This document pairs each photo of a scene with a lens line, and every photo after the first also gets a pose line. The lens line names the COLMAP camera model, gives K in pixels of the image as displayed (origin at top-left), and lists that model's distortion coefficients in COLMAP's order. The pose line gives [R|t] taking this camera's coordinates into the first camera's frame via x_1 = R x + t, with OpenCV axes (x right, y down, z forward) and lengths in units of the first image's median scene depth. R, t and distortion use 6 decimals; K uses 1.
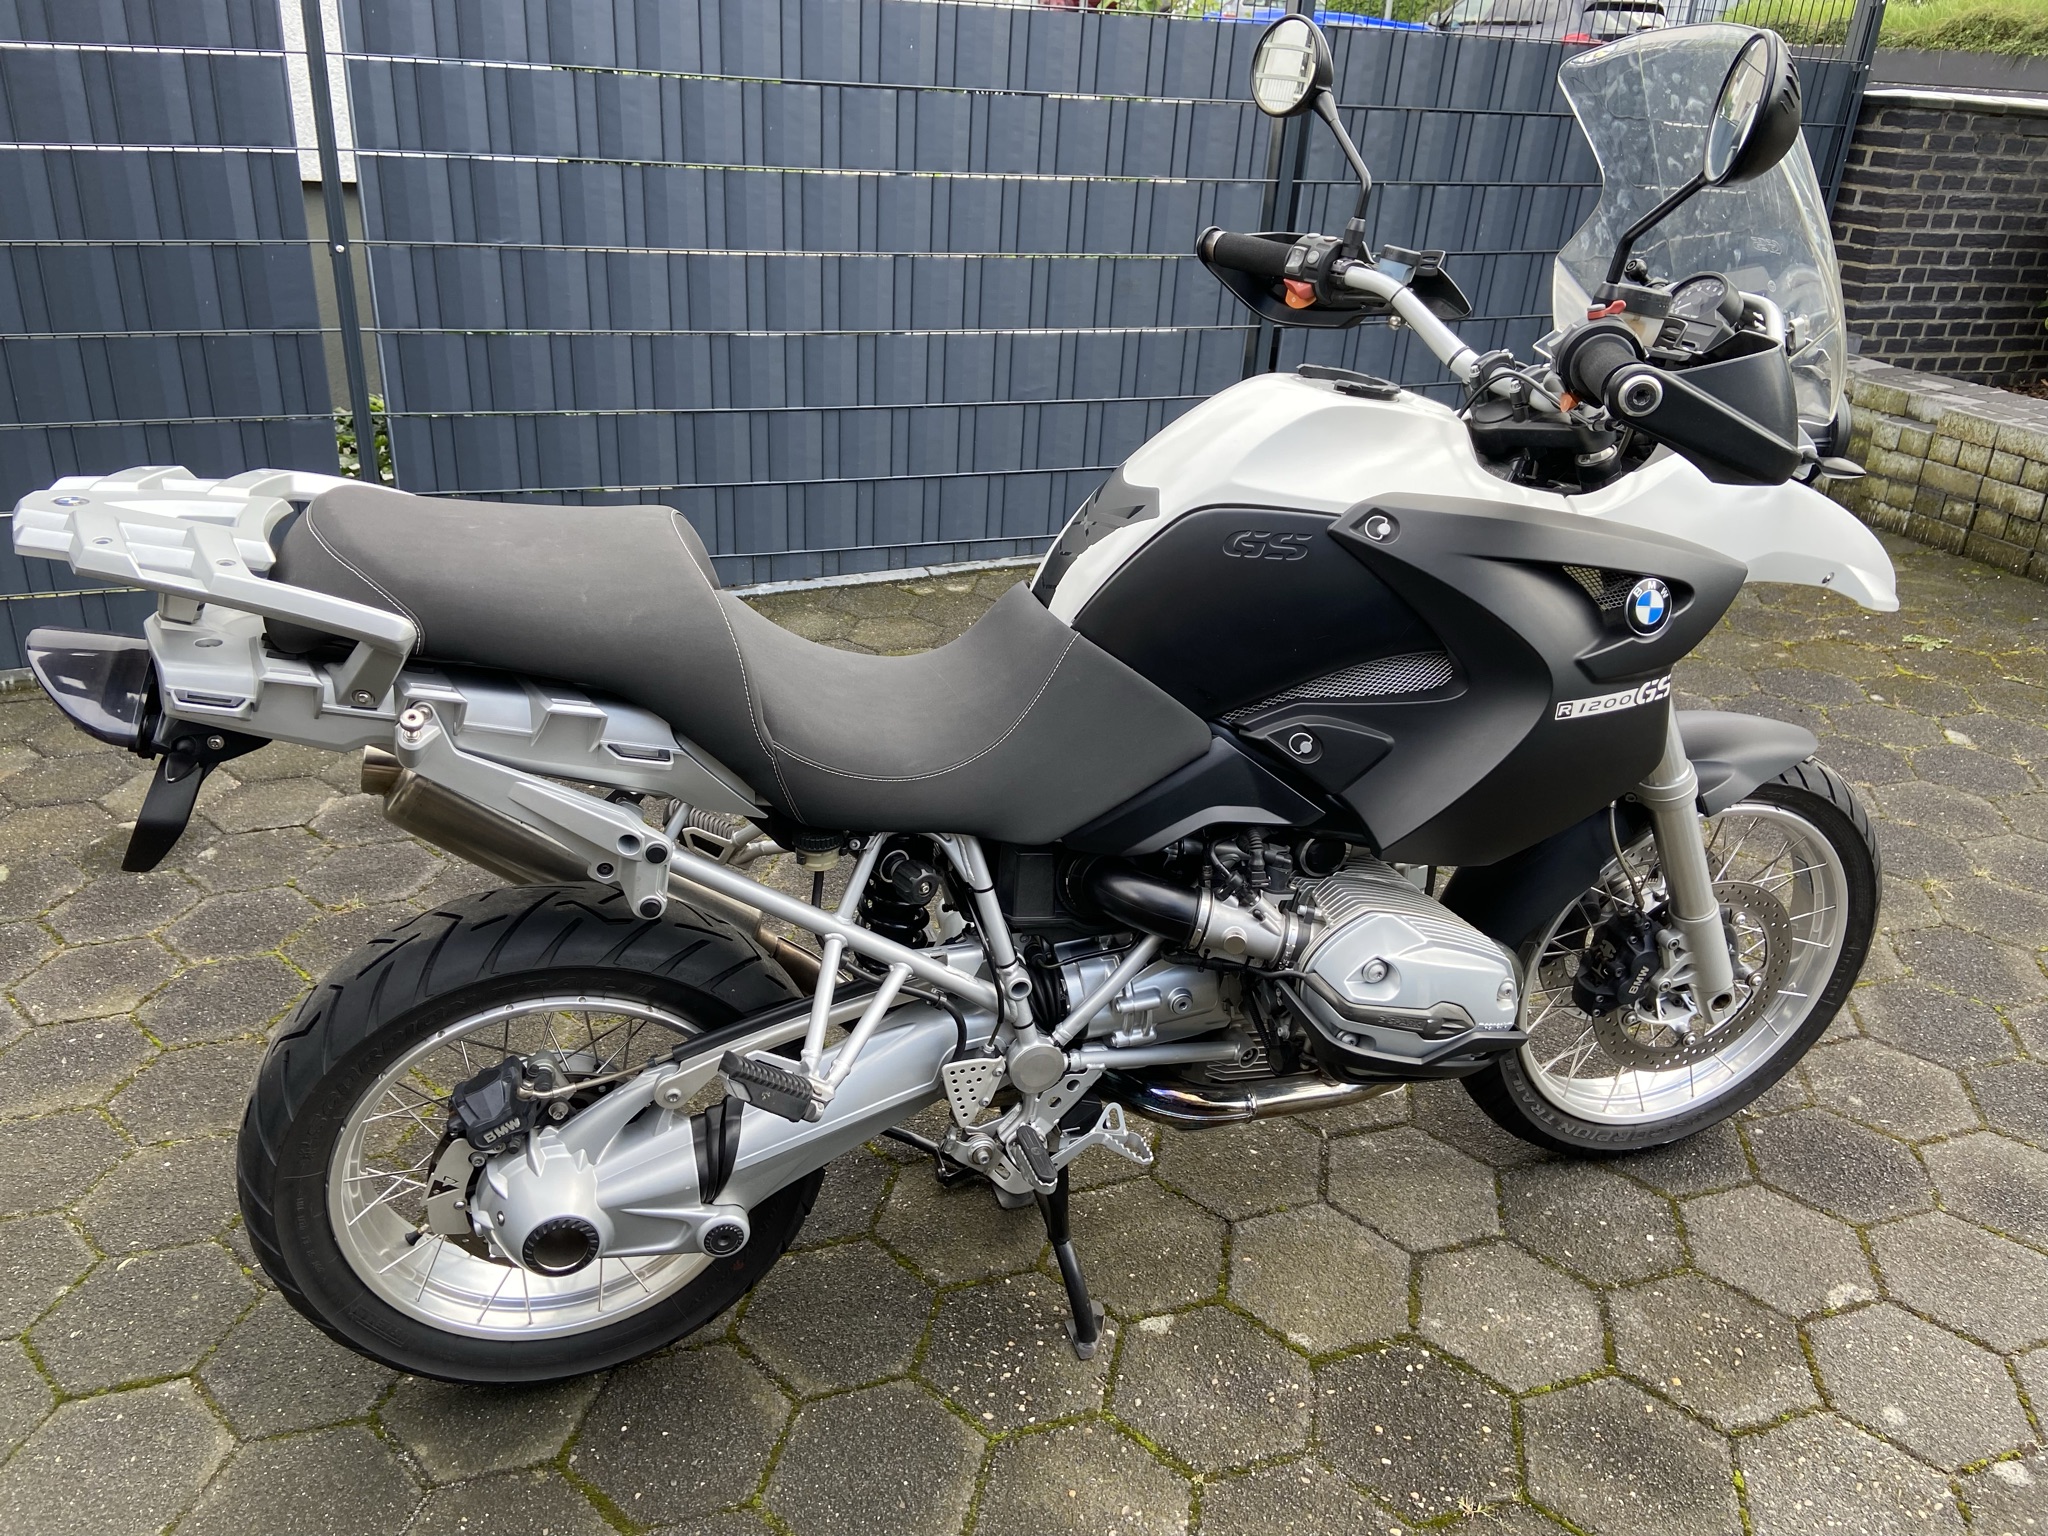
lens RADIAL K [[1541.0, 0, 1027.3], [0, 1541.0, 759.8], [0, 0, 1]] dist [0.072968, -0.028659]
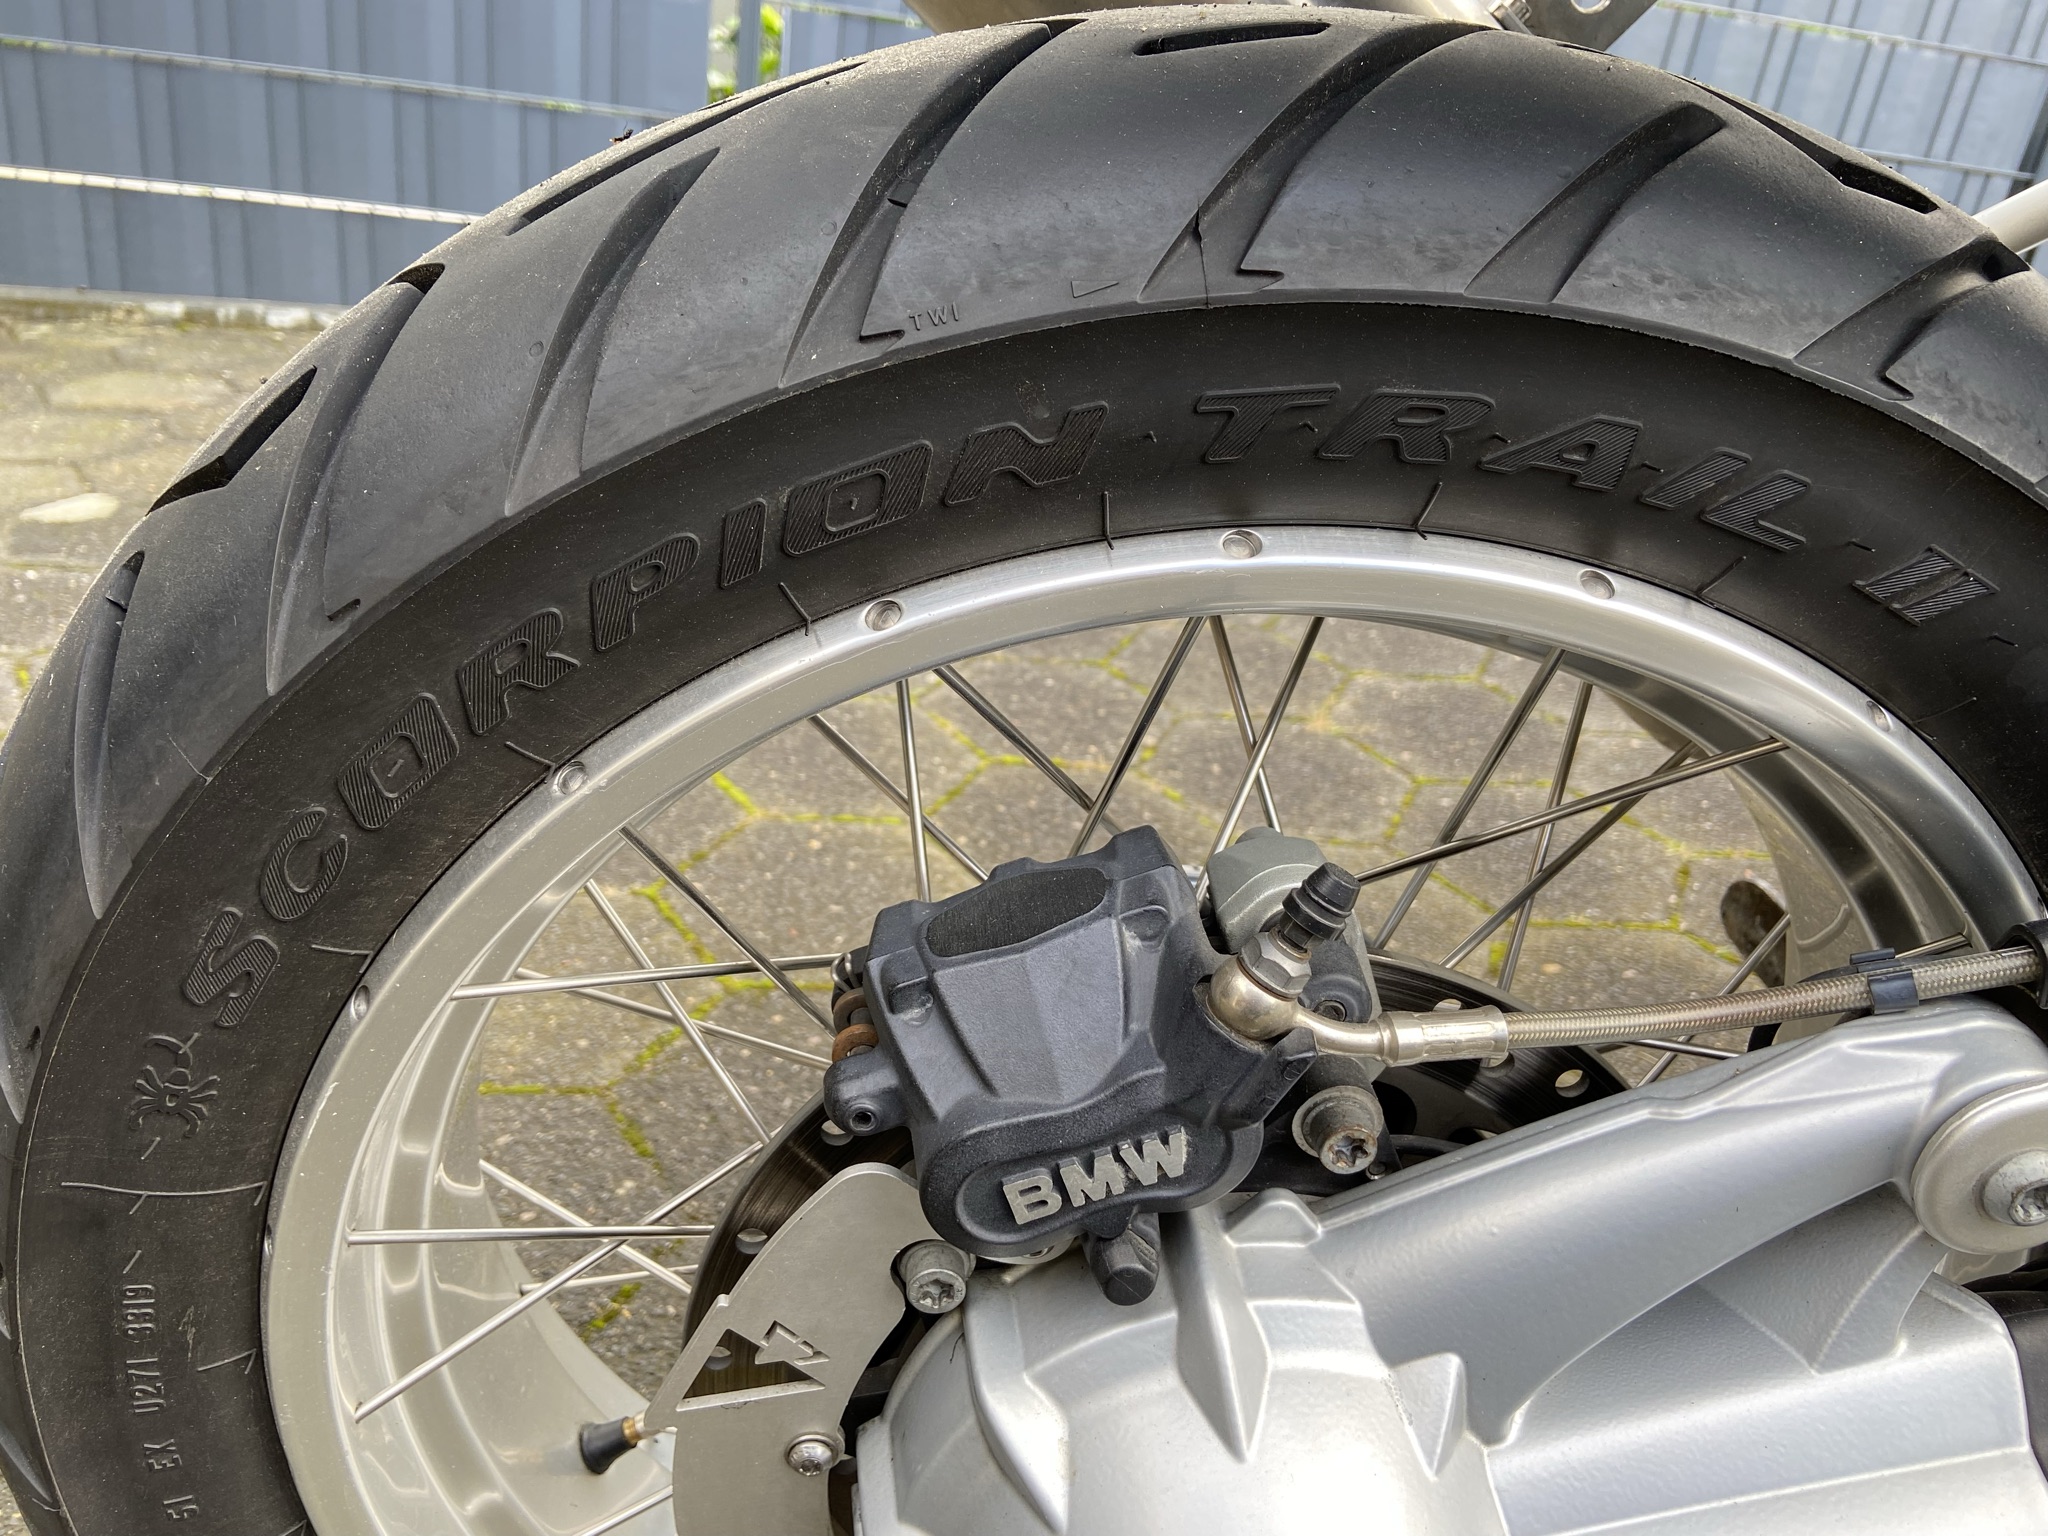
lens RADIAL K [[1541.0, 0, 1015.6], [0, 1541.0, 765.5], [0, 0, 1]] dist [0.072968, -0.028659]
pose [[0.971500, 0.166349, -0.168866, -0.319684], [-0.163842, 0.986067, 0.028774, 0.182329], [0.171300, -0.000287, 0.985219, 0.802651]]
